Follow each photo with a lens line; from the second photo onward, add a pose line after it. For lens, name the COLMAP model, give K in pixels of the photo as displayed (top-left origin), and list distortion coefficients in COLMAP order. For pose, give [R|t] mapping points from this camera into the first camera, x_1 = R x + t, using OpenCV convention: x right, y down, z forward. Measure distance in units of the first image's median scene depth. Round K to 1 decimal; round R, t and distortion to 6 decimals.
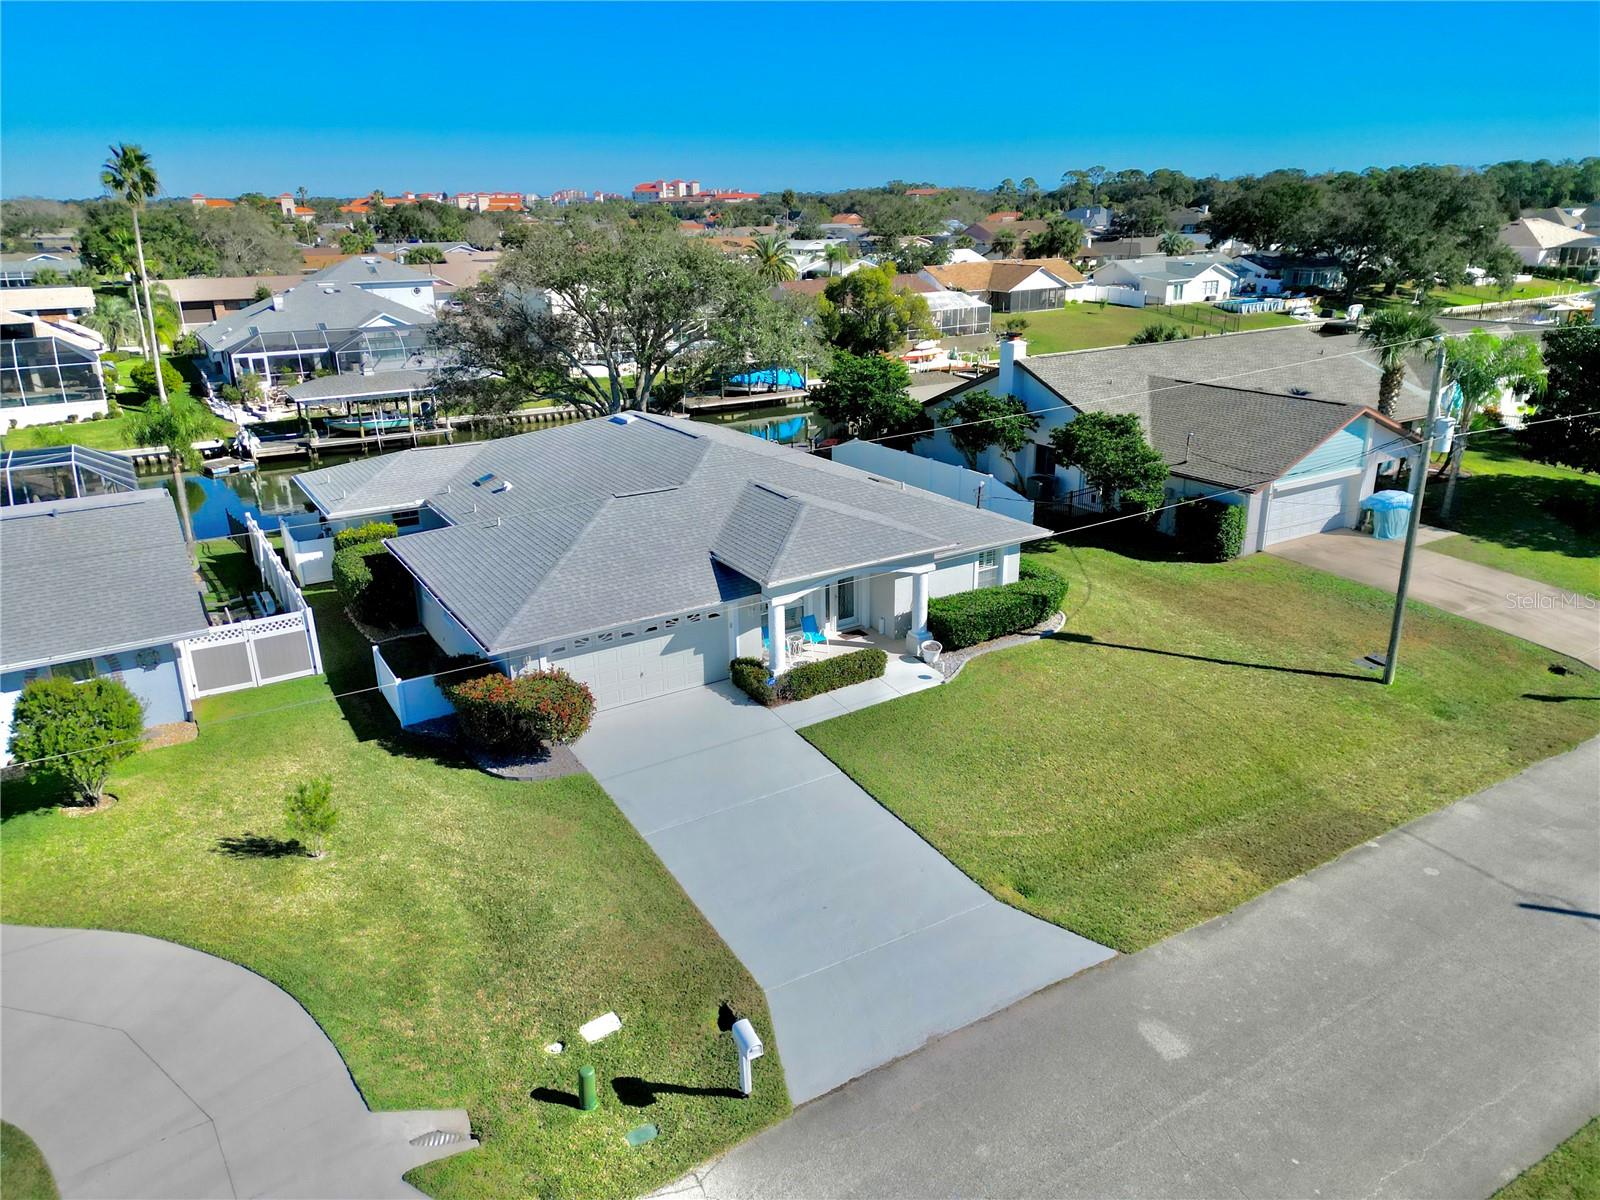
lens RADIAL K [[1107.3, 0, 794.8], [0, 1107.3, 595.4], [0, 0, 1]] dist [0.078237, -0.075617]
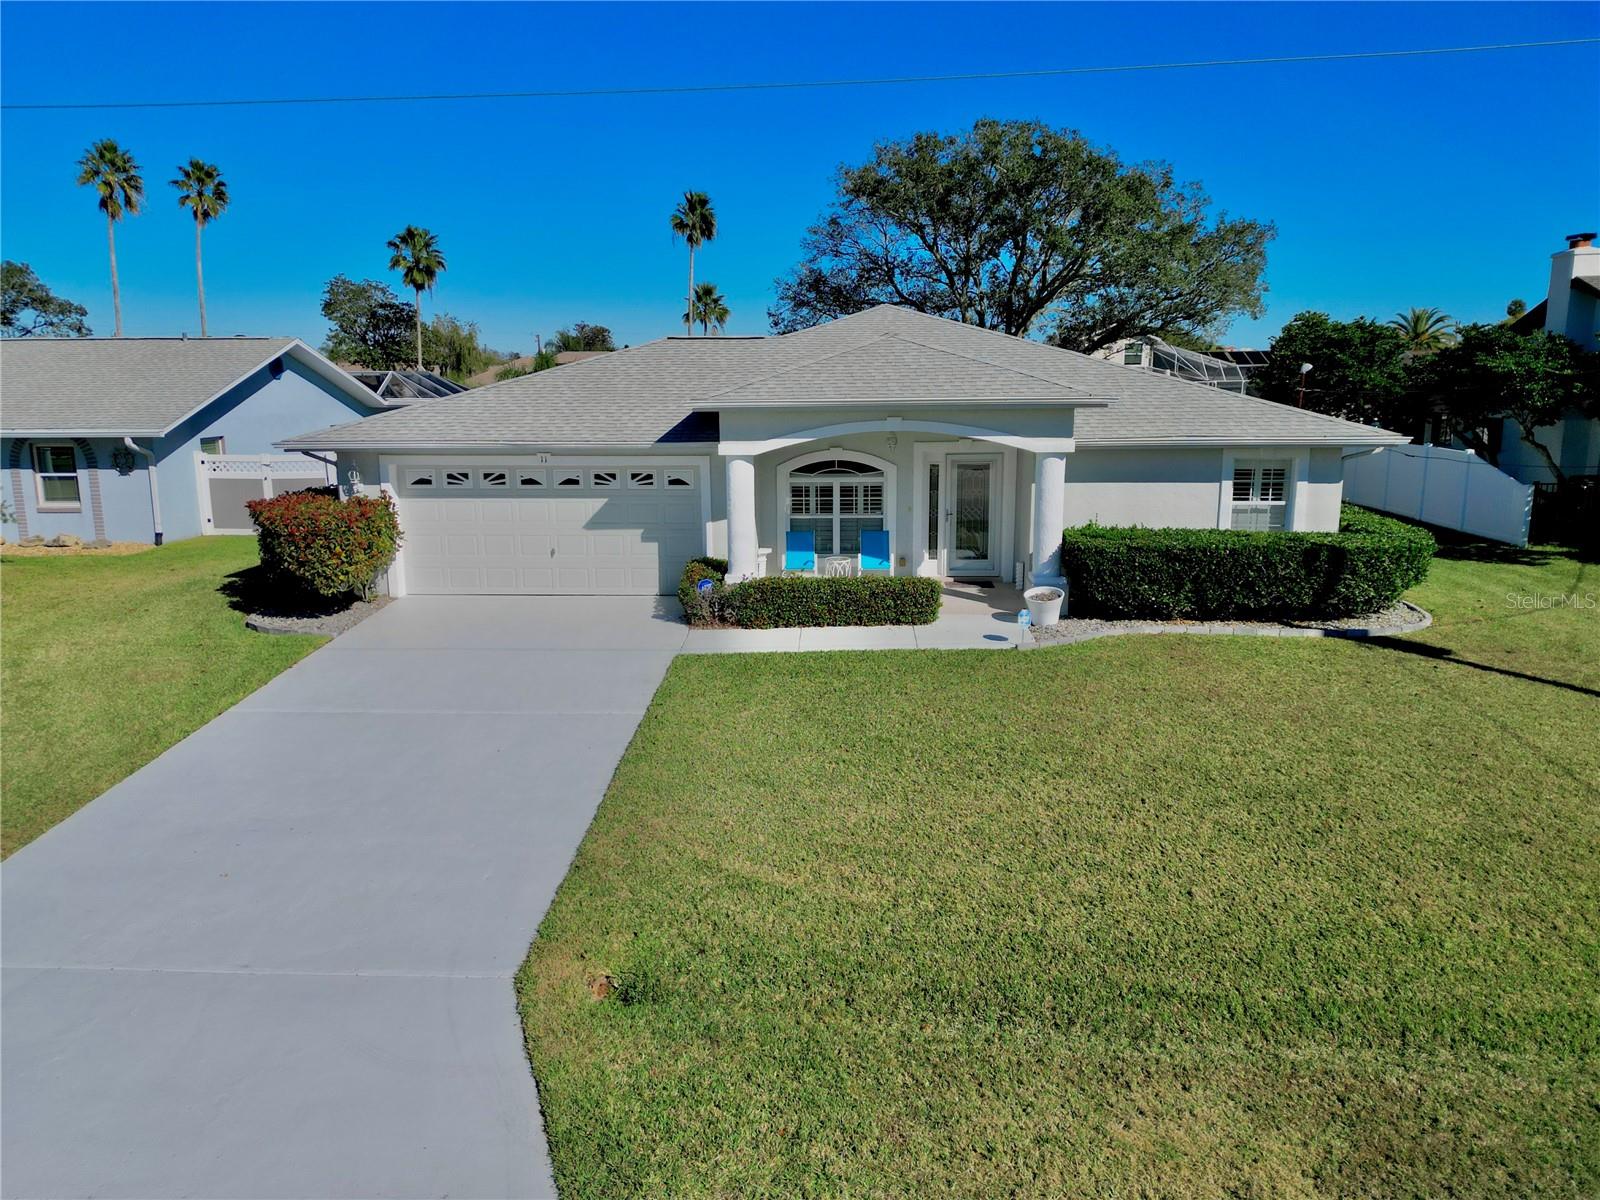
lens RADIAL K [[1107.3, 0, 794.8], [0, 1107.3, 595.4], [0, 0, 1]] dist [0.078237, -0.075617]
pose [[0.824006, 0.120624, -0.553593, 0.249425], [-0.193386, 0.978276, -0.074691, 0.085308], [0.532557, 0.168603, 0.829431, 0.391553]]
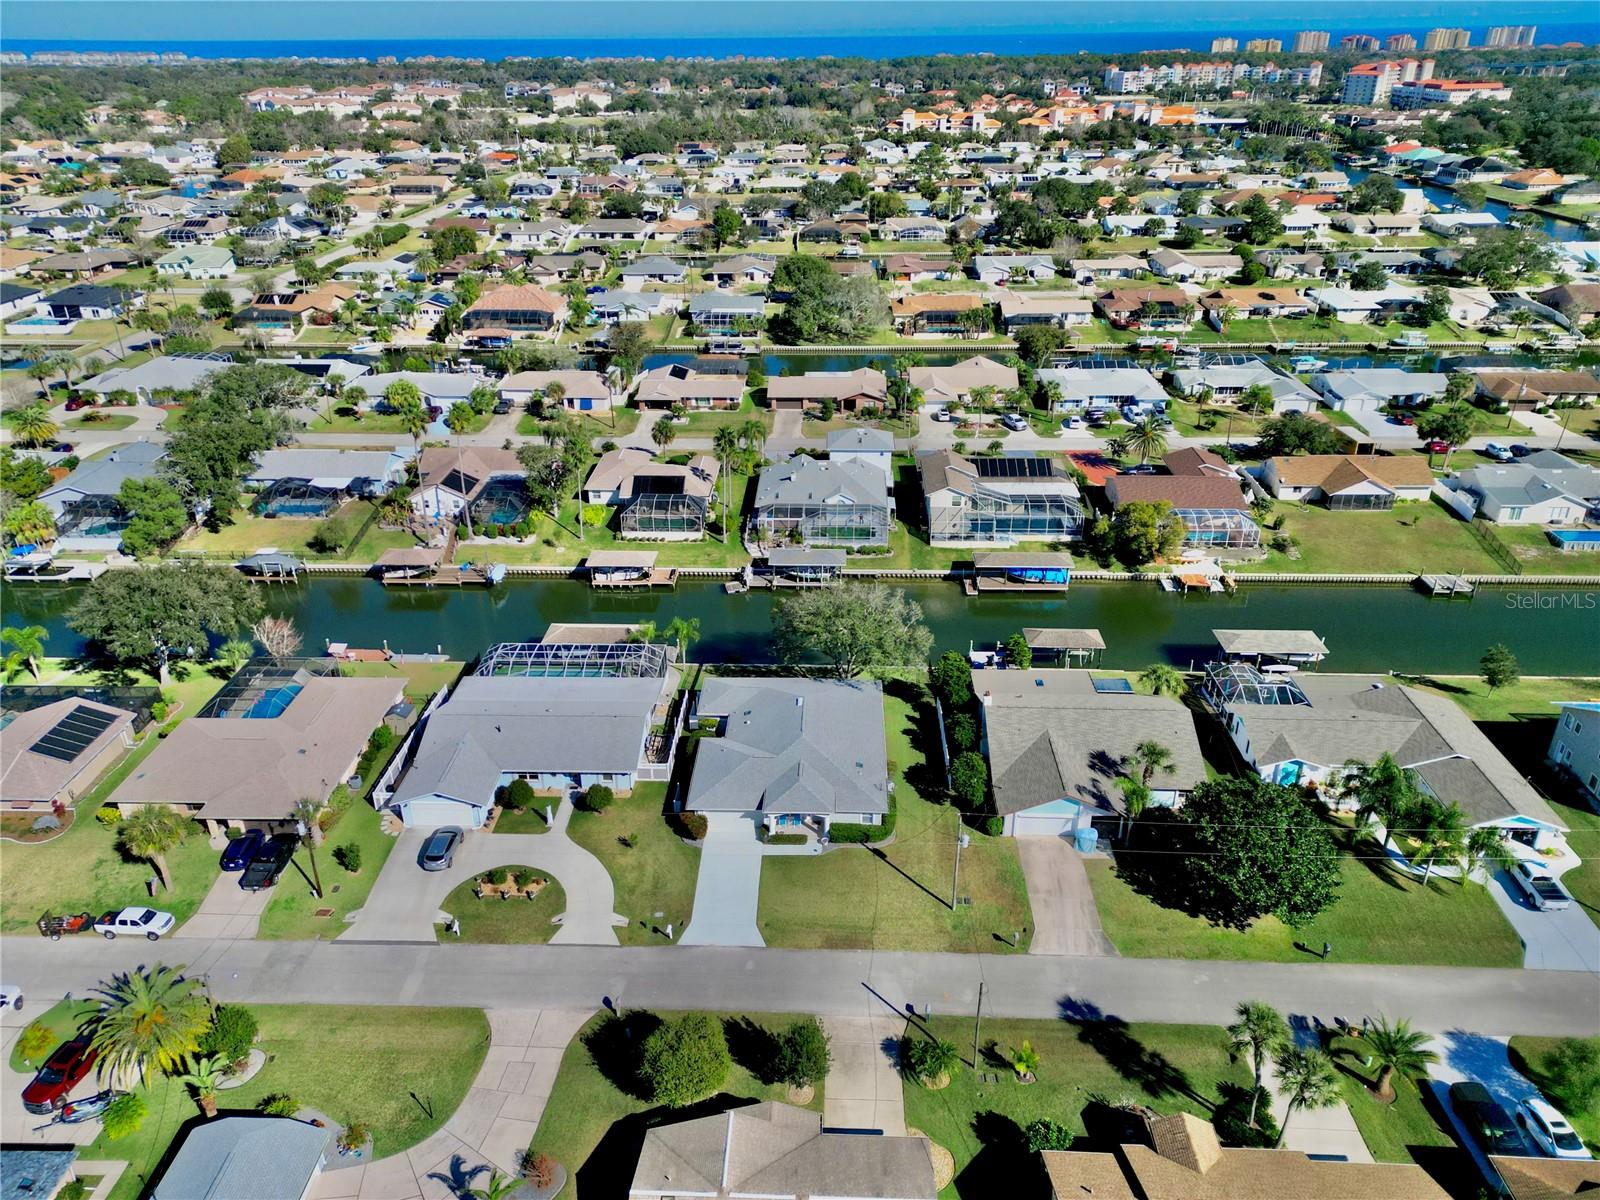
lens RADIAL K [[1109.2, 0, 794.1], [0, 1109.2, 596.7], [0, 0, 1]] dist [0.077771, -0.070335]
pose [[0.832356, 0.255970, -0.491592, 1.087363], [-0.187351, 0.964697, 0.185094, -0.902851], [0.521615, -0.061964, 0.850928, -1.259895]]
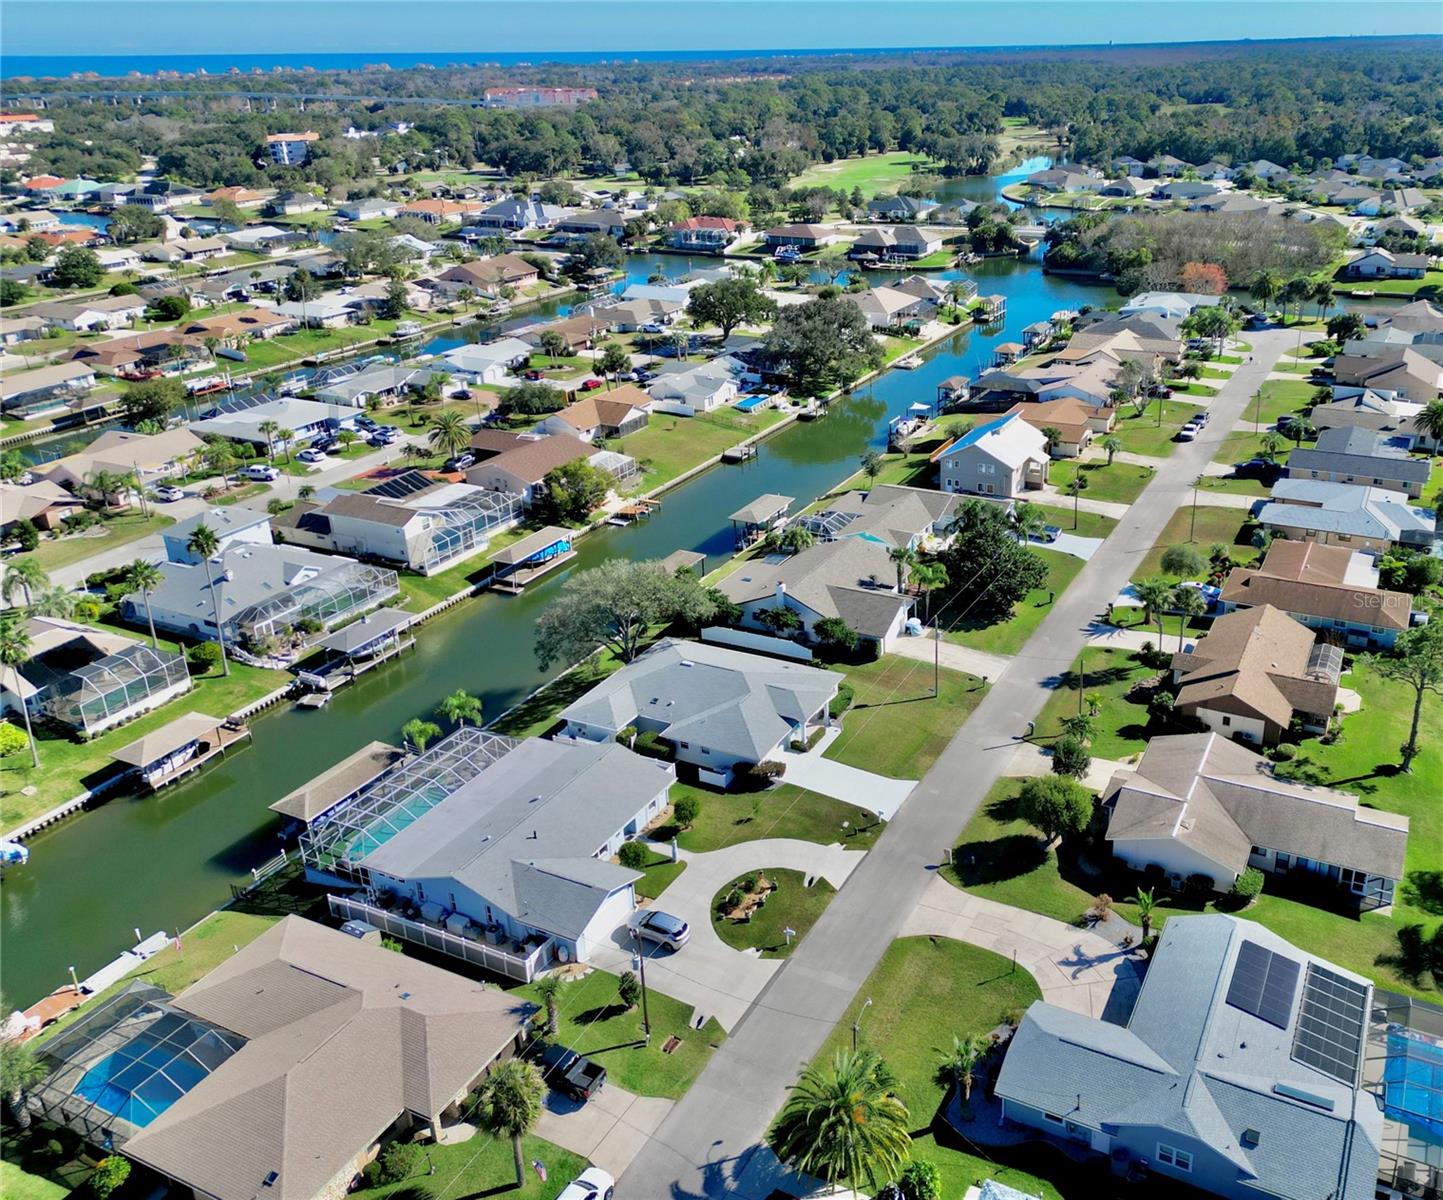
lens RADIAL K [[1199.5, 0, 863.7], [0, 1199.5, 563.6], [0, 0, 1]] dist [0.110786, -0.127643]
pose [[0.835107, -0.212018, 0.507588, -1.270554], [0.182891, 0.977260, 0.107297, -0.653055], [-0.518794, 0.003229, 0.854893, -1.808517]]
